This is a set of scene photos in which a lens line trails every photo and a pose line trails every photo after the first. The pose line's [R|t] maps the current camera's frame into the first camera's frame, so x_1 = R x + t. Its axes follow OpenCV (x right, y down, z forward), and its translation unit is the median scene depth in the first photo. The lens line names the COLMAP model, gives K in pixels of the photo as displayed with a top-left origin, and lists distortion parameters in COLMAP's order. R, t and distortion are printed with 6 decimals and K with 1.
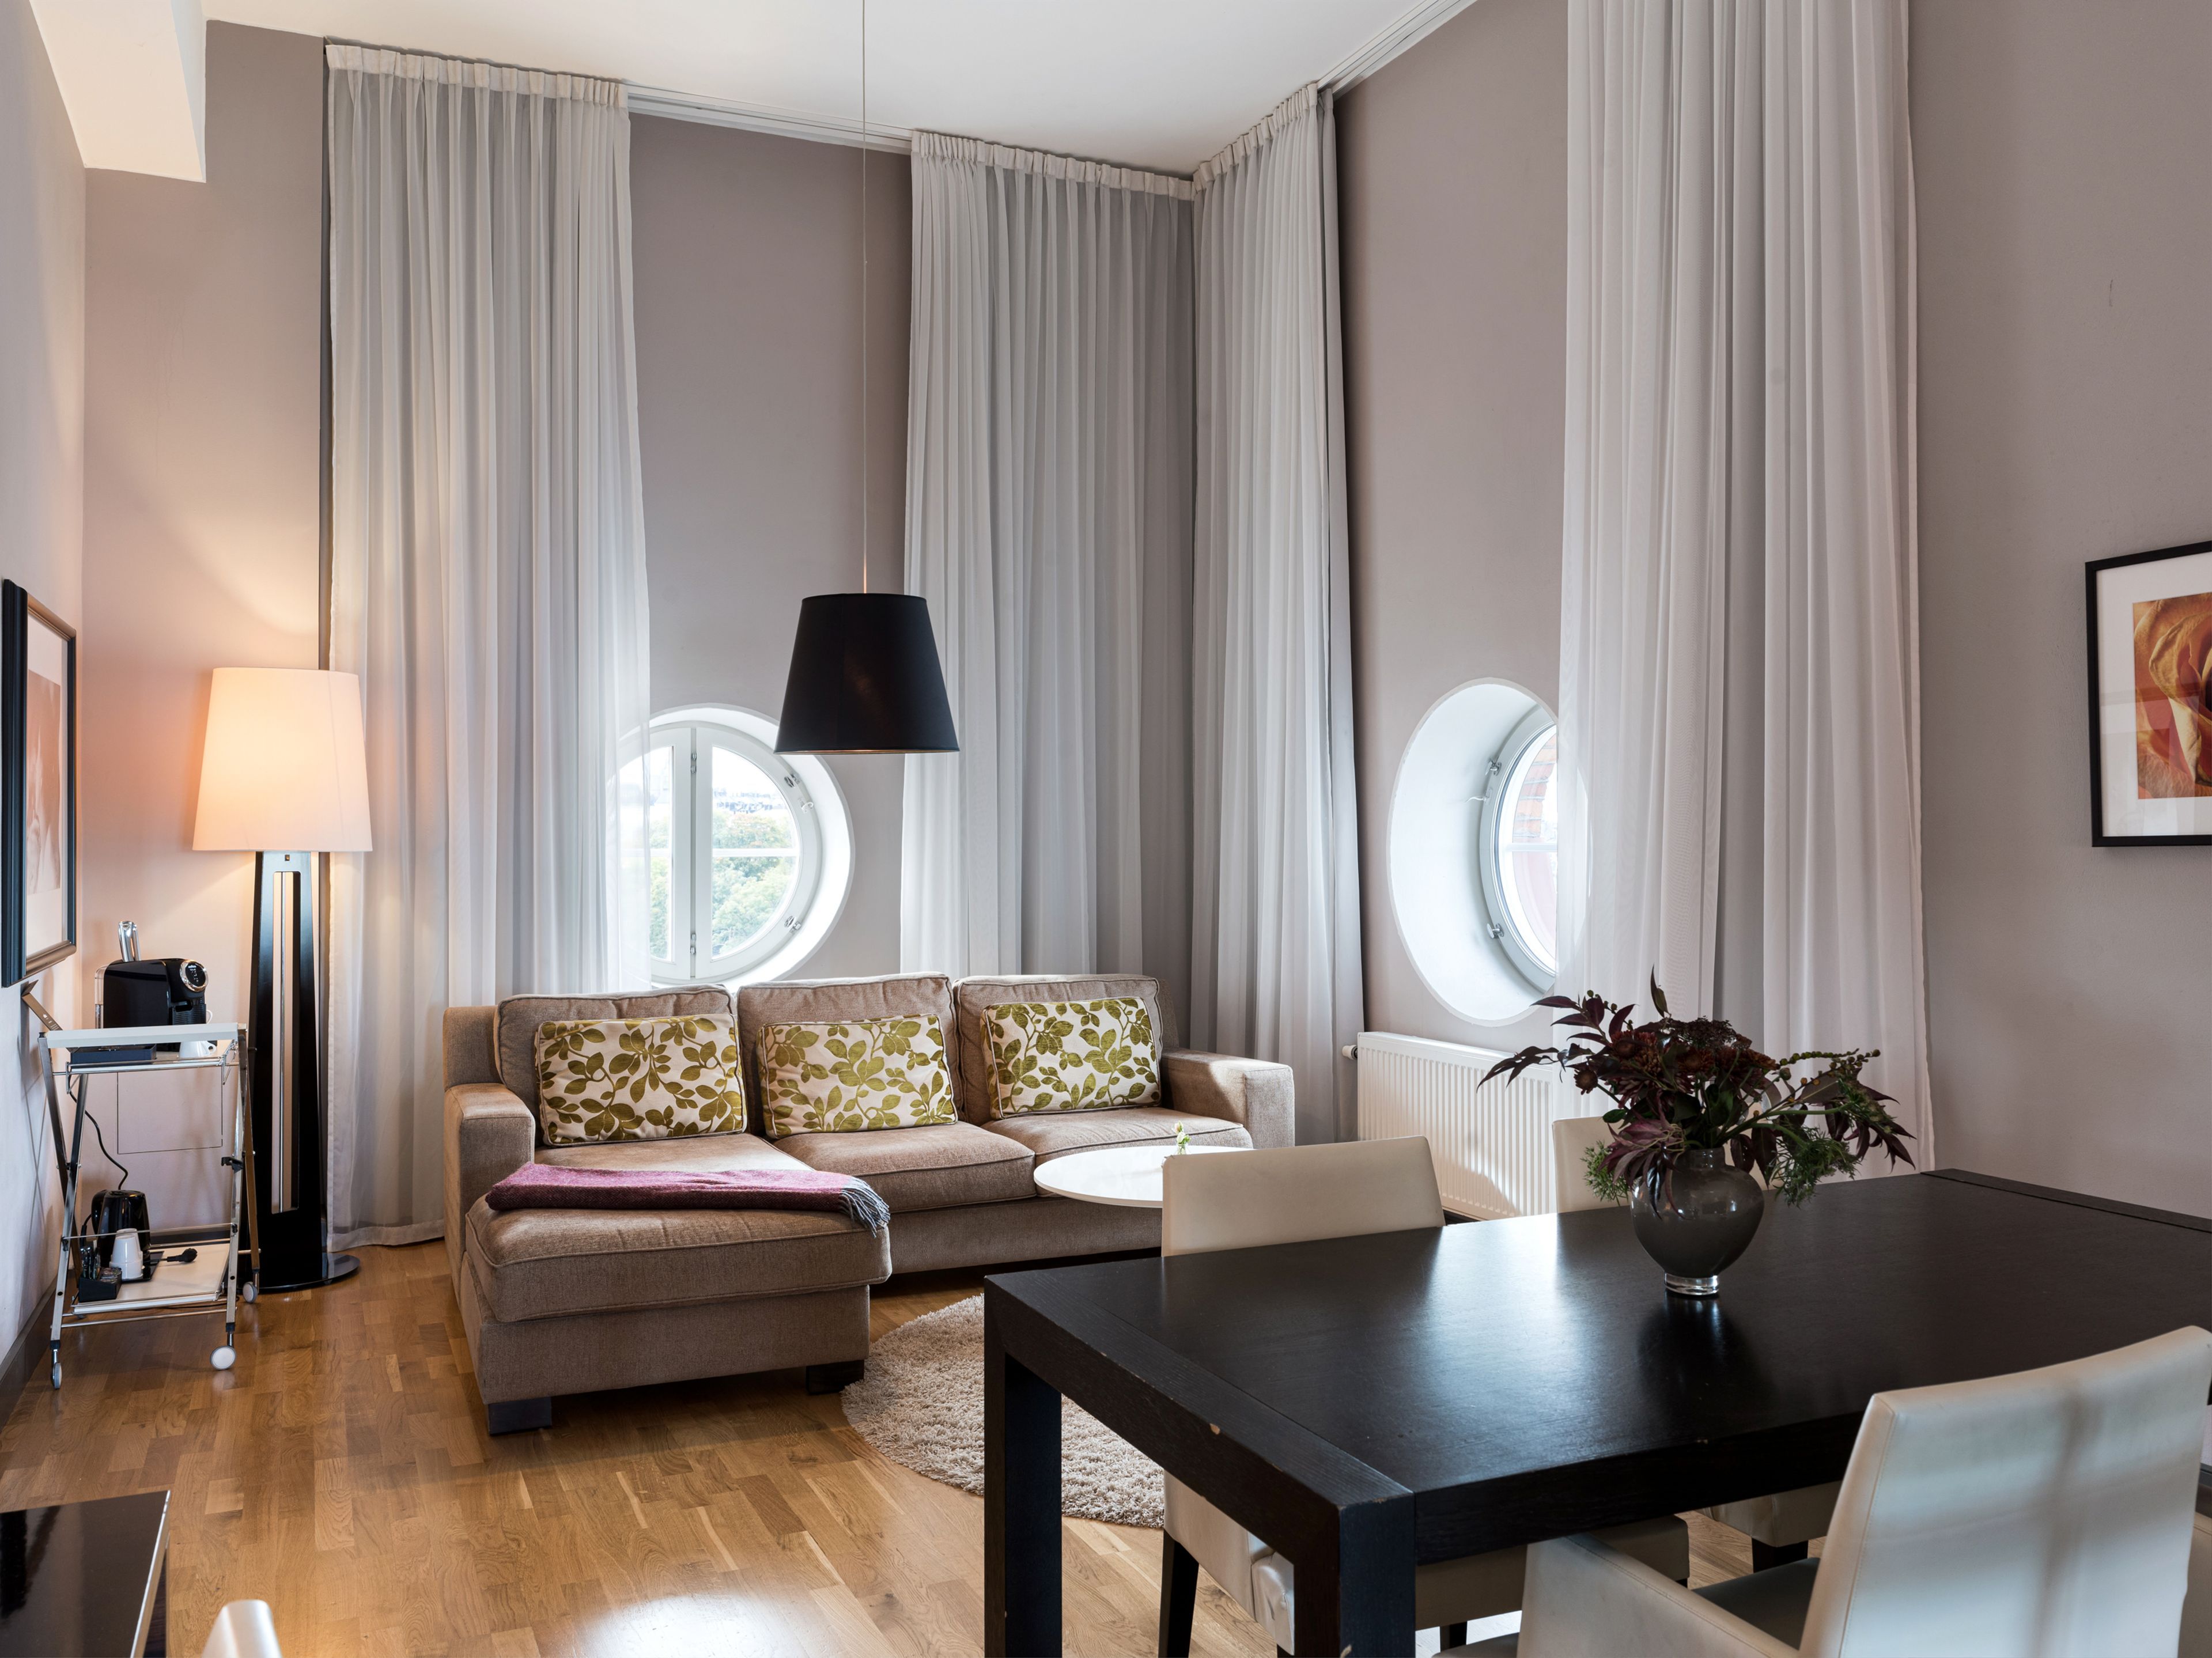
lens RADIAL K [[1787.0, 0, 1104.3], [0, 1787.0, 834.3], [0, 0, 1]] dist [-0.003984, 0.001754]
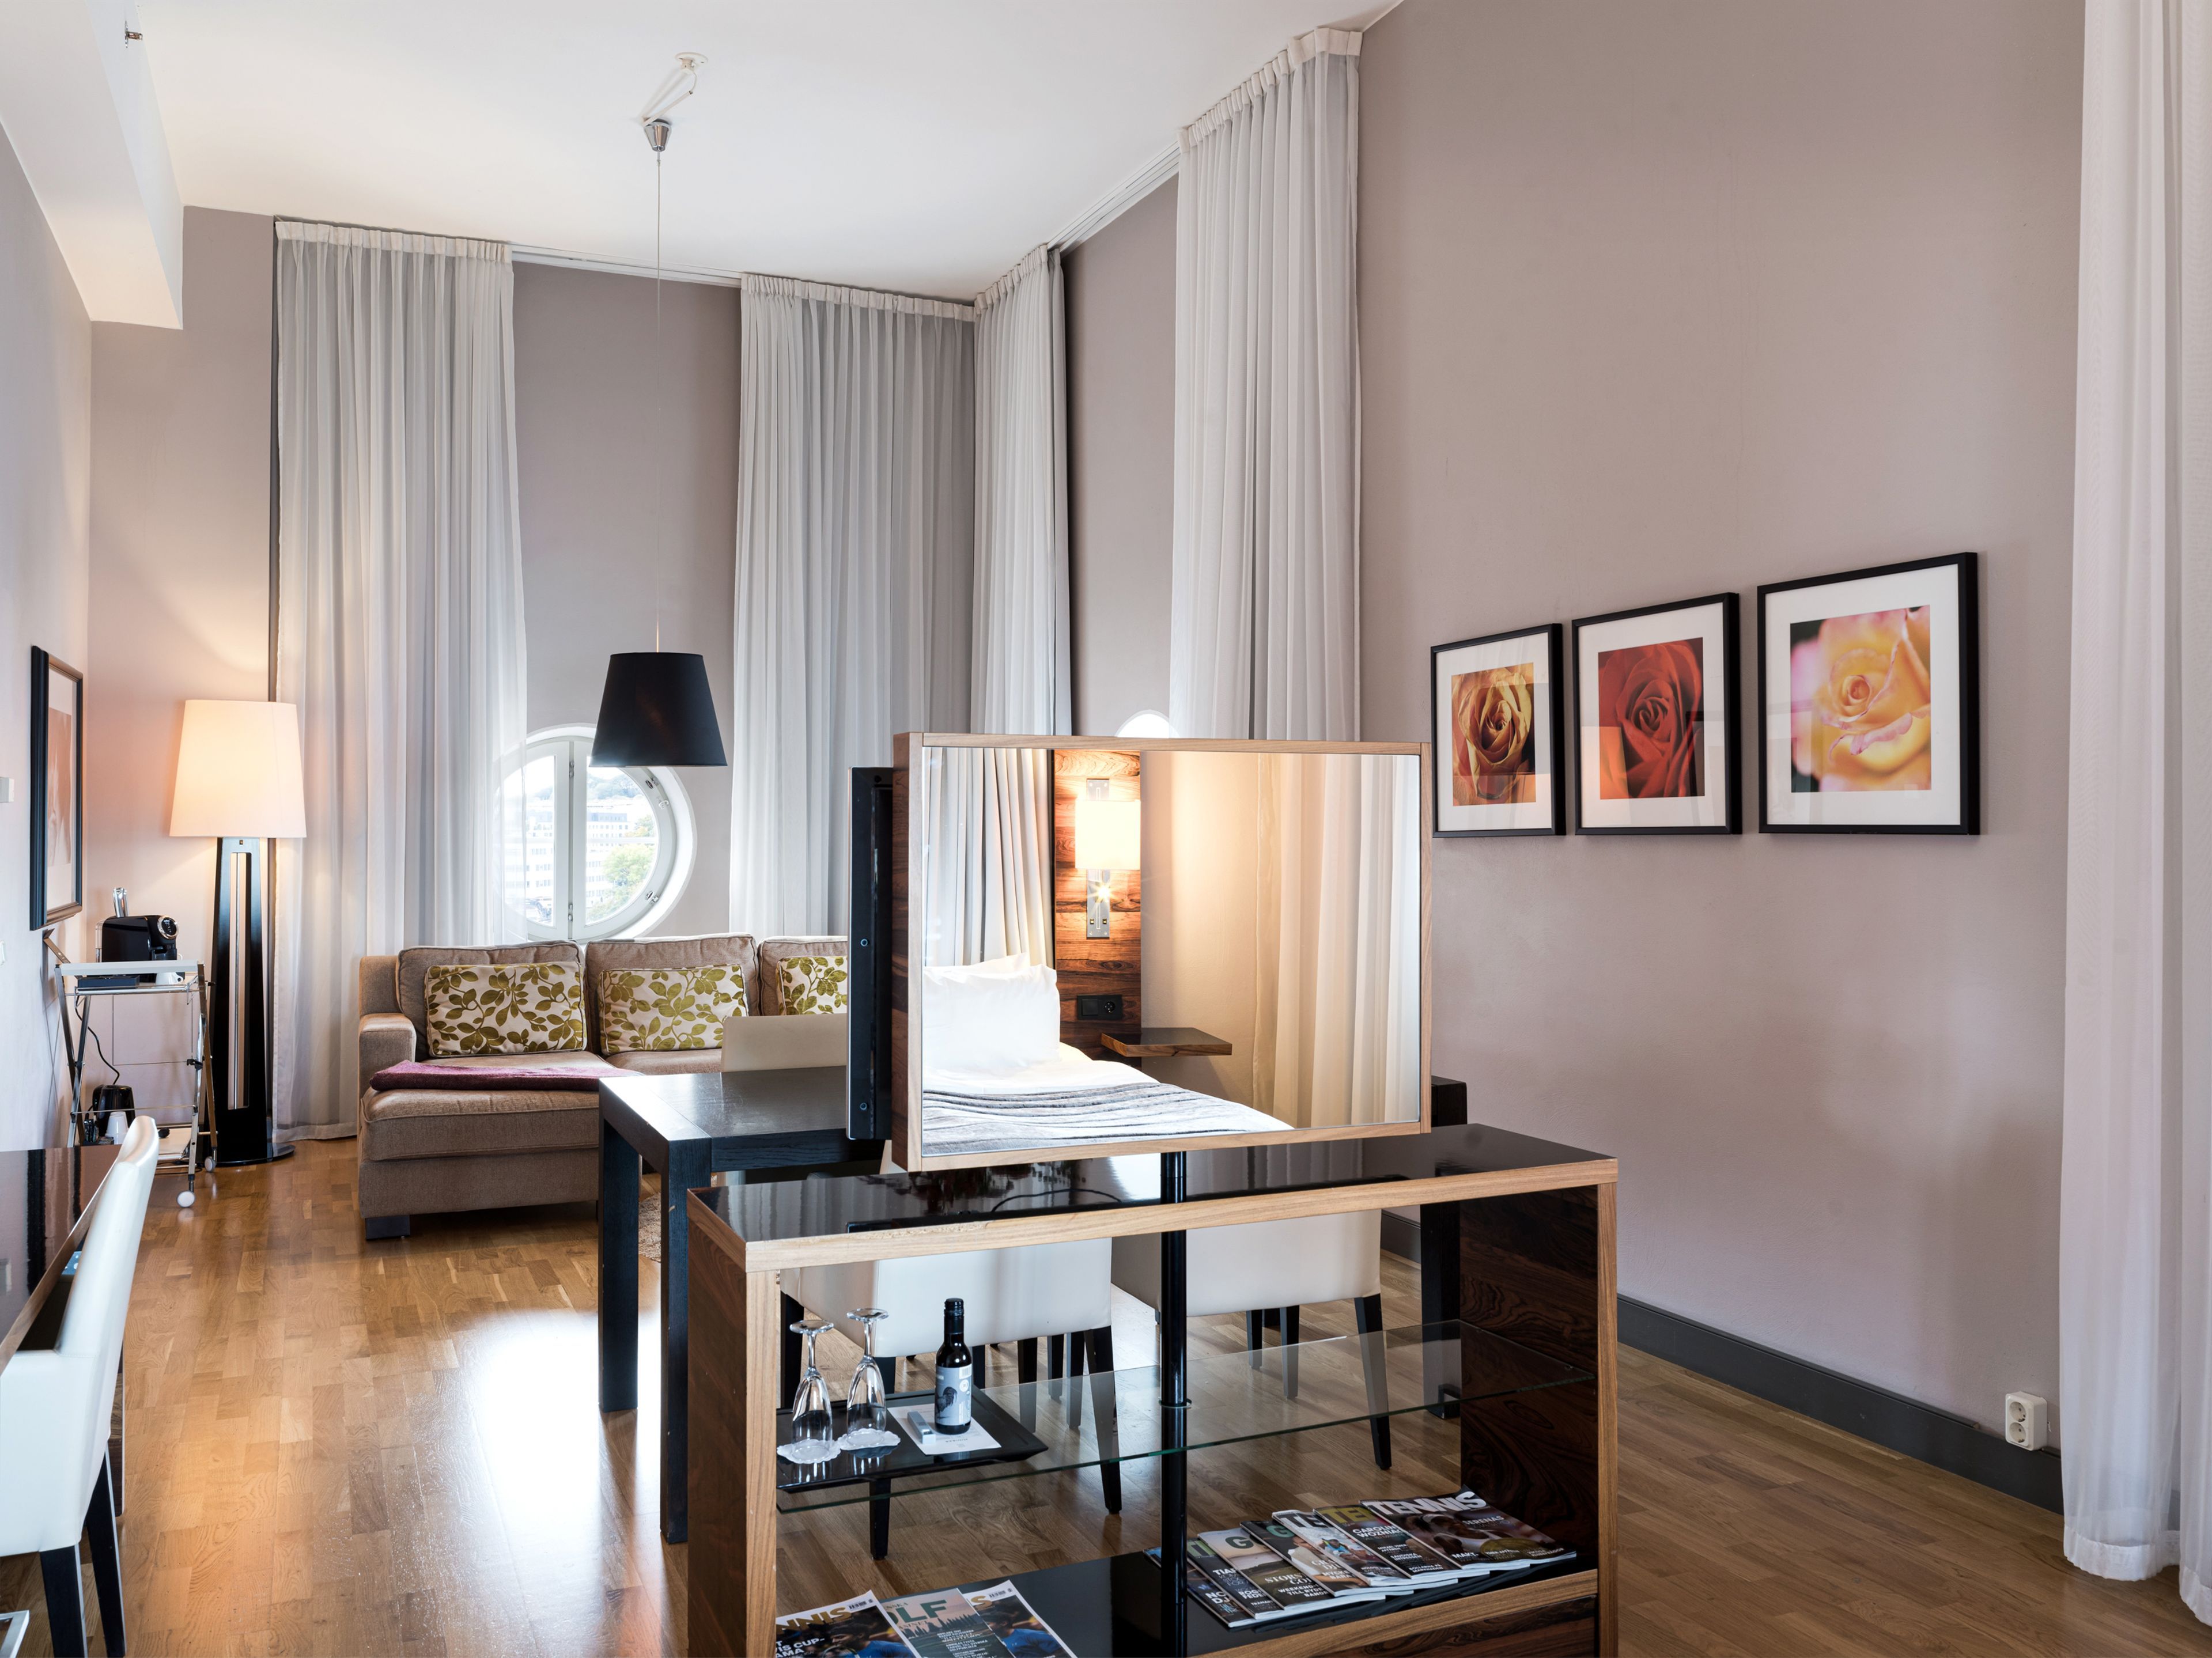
lens RADIAL K [[1787.0, 0, 1107.0], [0, 1787.0, 825.9], [0, 0, 1]] dist [-0.003984, 0.001754]
pose [[0.999992, 0.003608, -0.001556, 0.186449], [-0.003608, 0.999993, -0.000603, -0.000563], [0.001553, 0.000609, 0.999999, -0.323518]]
